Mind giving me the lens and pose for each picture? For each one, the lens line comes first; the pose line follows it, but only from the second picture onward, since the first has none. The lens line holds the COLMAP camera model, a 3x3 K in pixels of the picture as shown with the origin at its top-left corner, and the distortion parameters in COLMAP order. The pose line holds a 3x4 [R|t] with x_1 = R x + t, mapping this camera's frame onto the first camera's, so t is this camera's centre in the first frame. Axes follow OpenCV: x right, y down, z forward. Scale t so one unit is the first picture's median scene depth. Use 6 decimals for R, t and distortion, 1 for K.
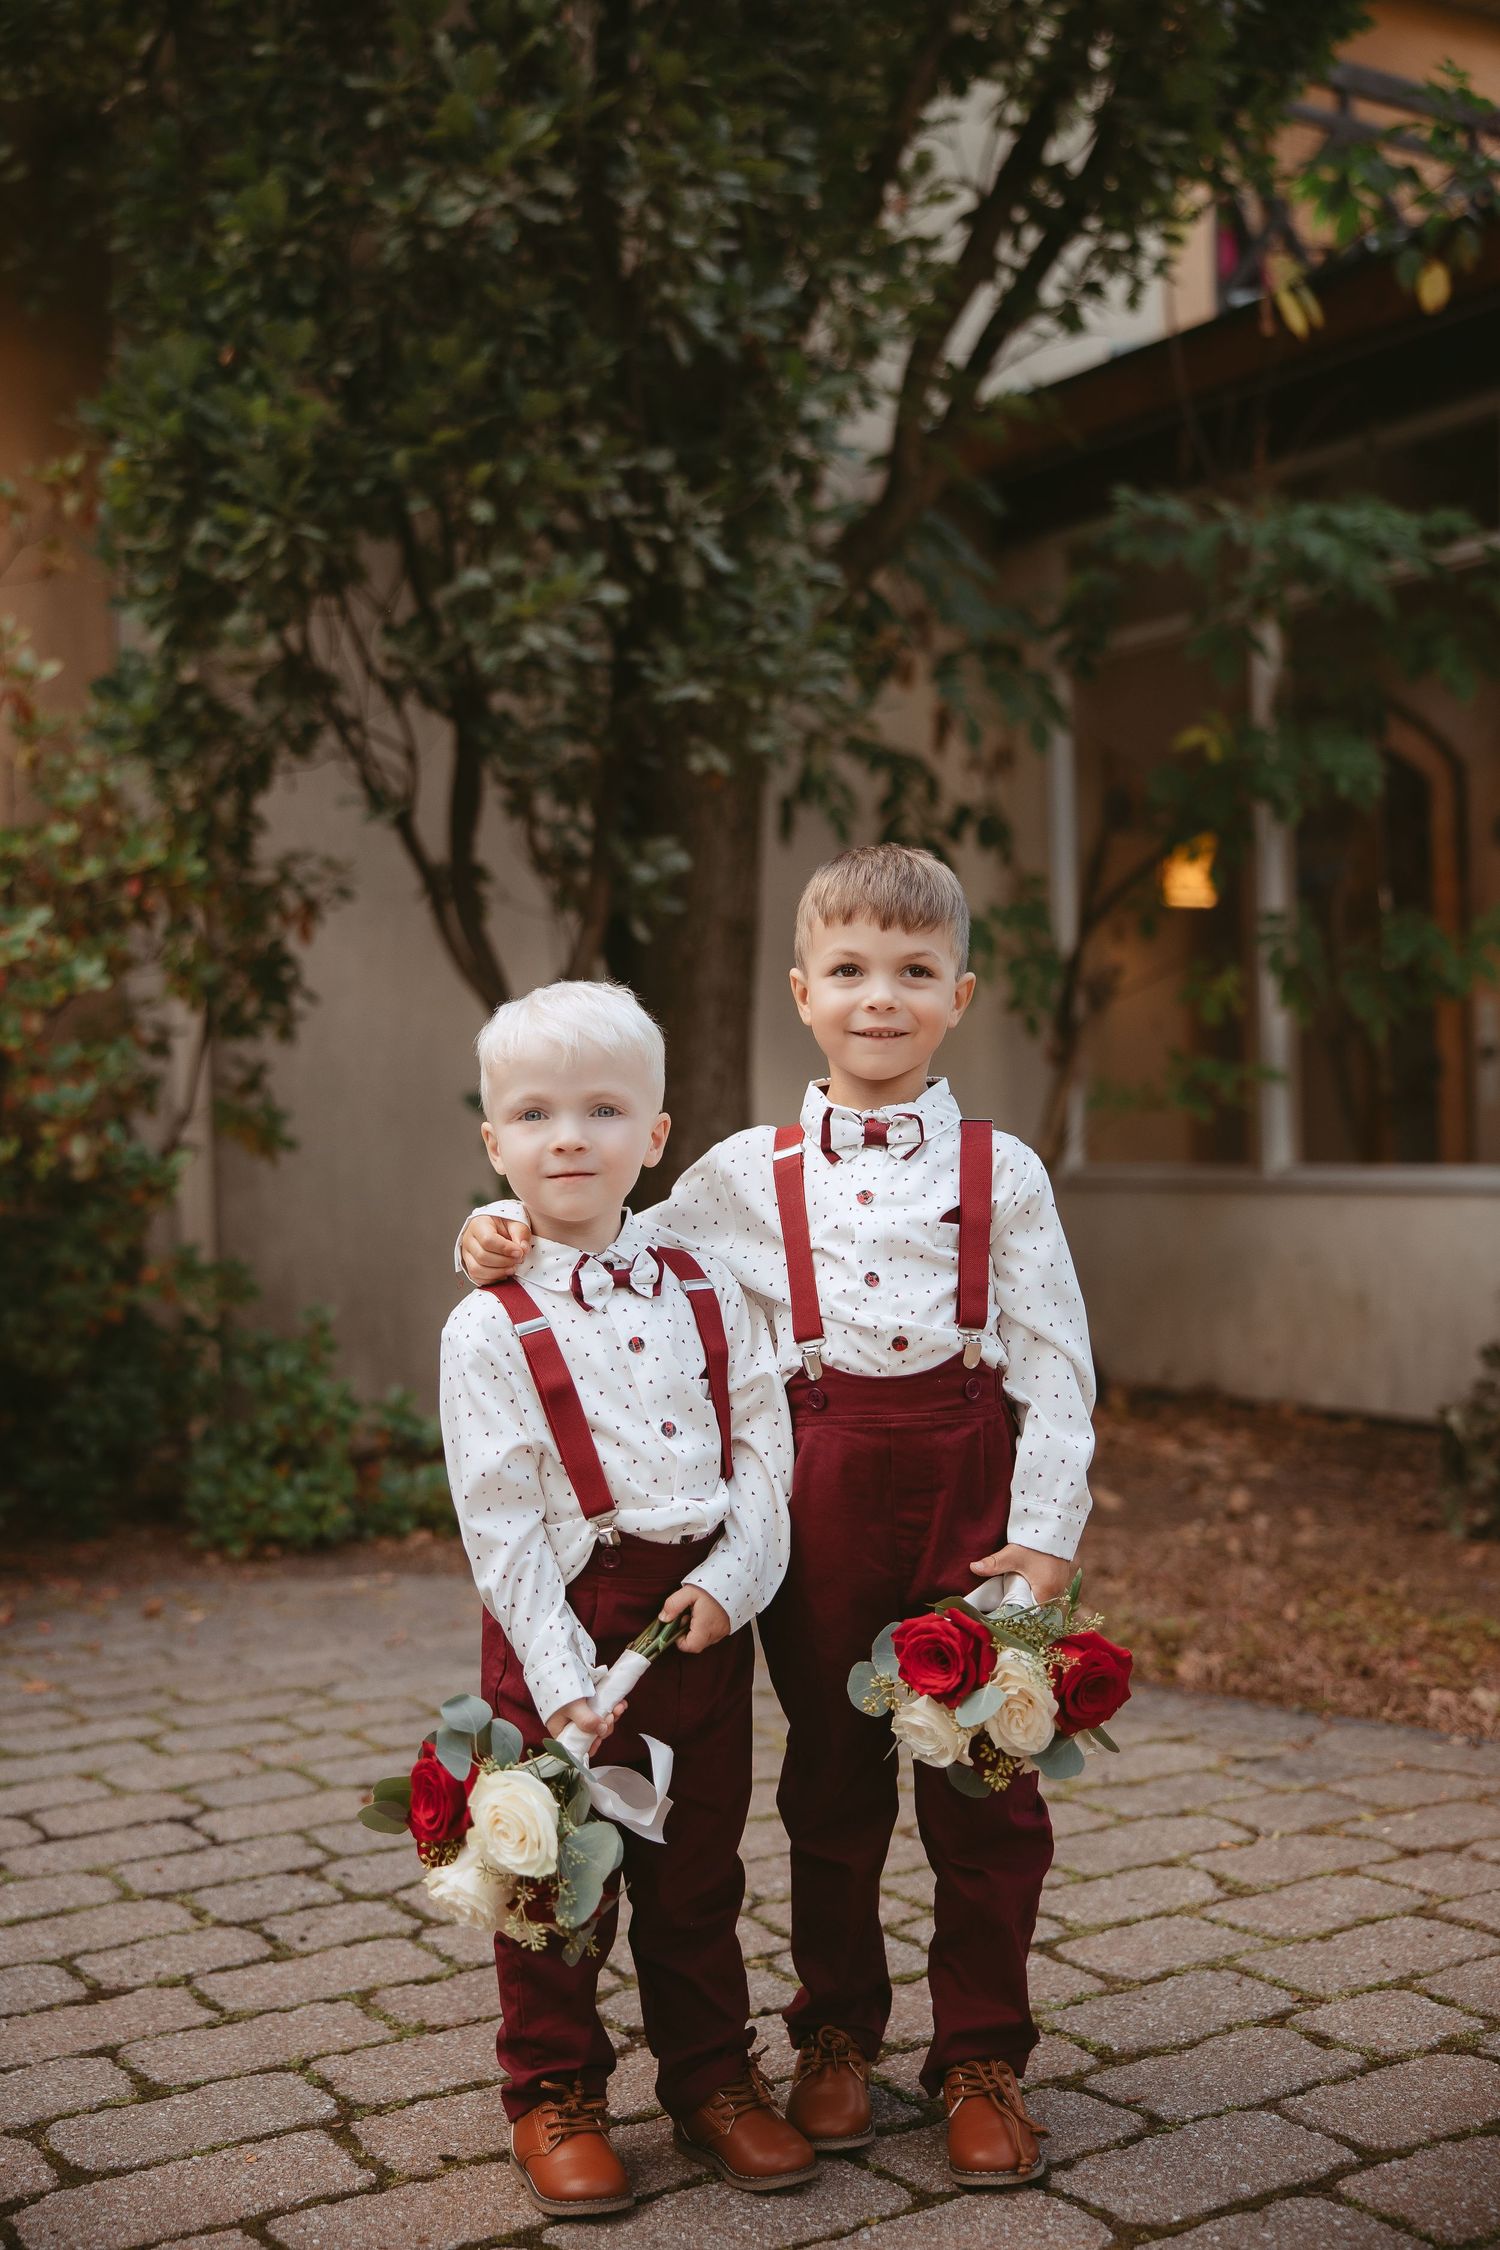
lens RADIAL K [[2184.1, 0, 750.0], [0, 2184.1, 1125.0], [0, 0, 1]] dist [0.006918, 0.013232]
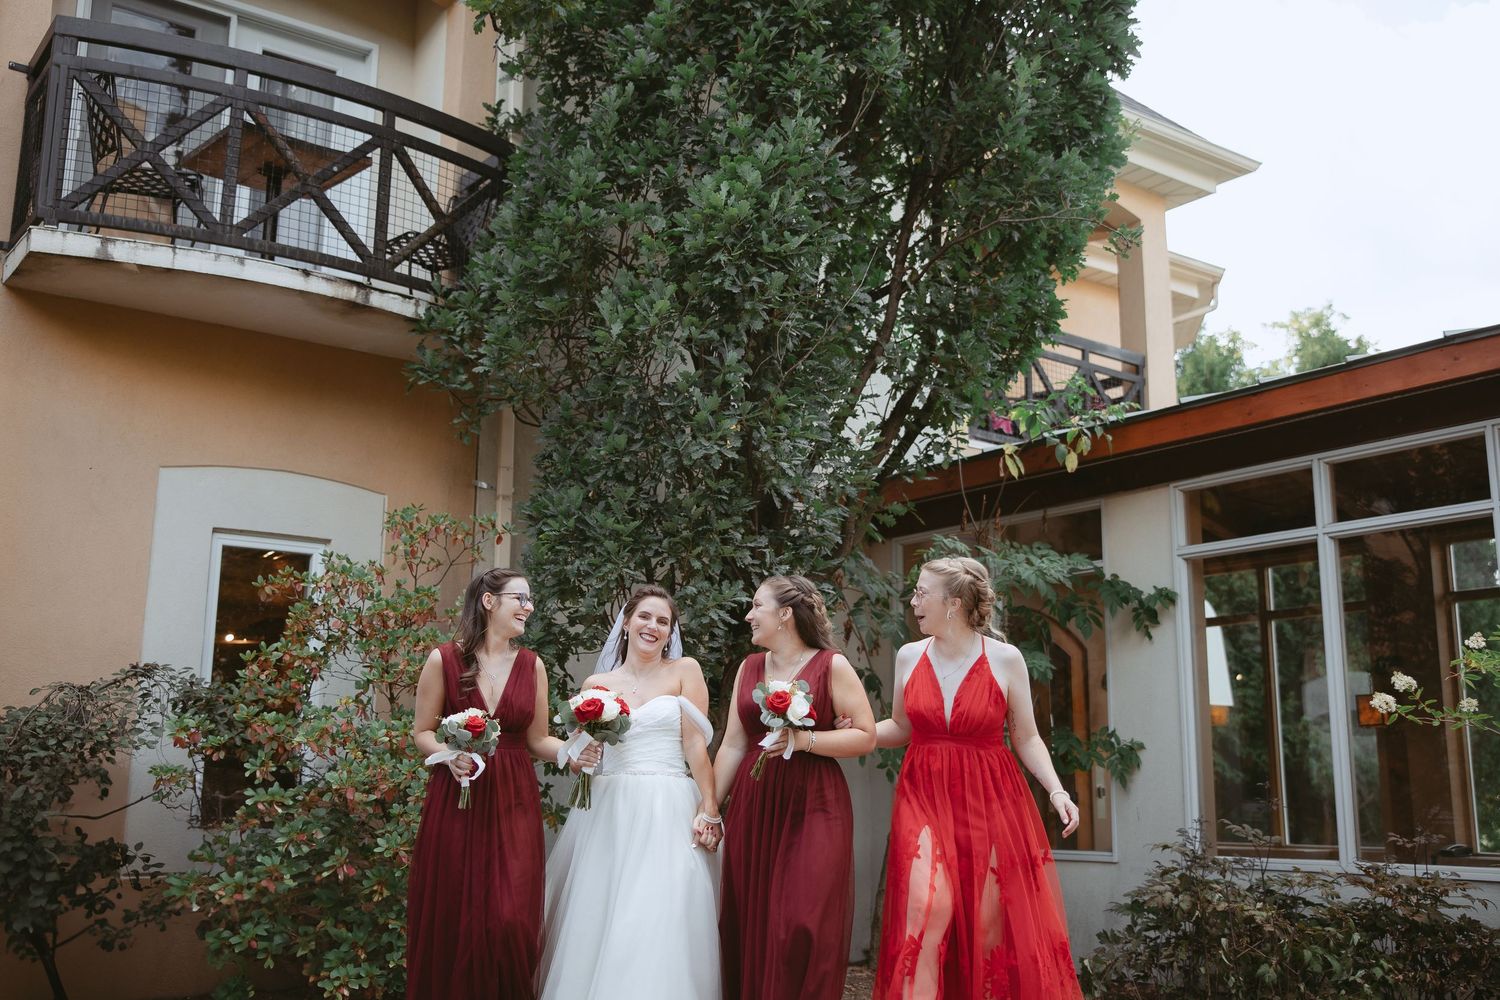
lens RADIAL K [[1530.2, 0, 750.0], [0, 1530.2, 500.0], [0, 0, 1]] dist [-0.014560, -0.007224]
pose [[0.994191, 0.050677, 0.094949, -0.218087], [-0.030996, 0.979649, -0.198312, -0.013077], [-0.103067, 0.194217, 0.975529, -0.658051]]
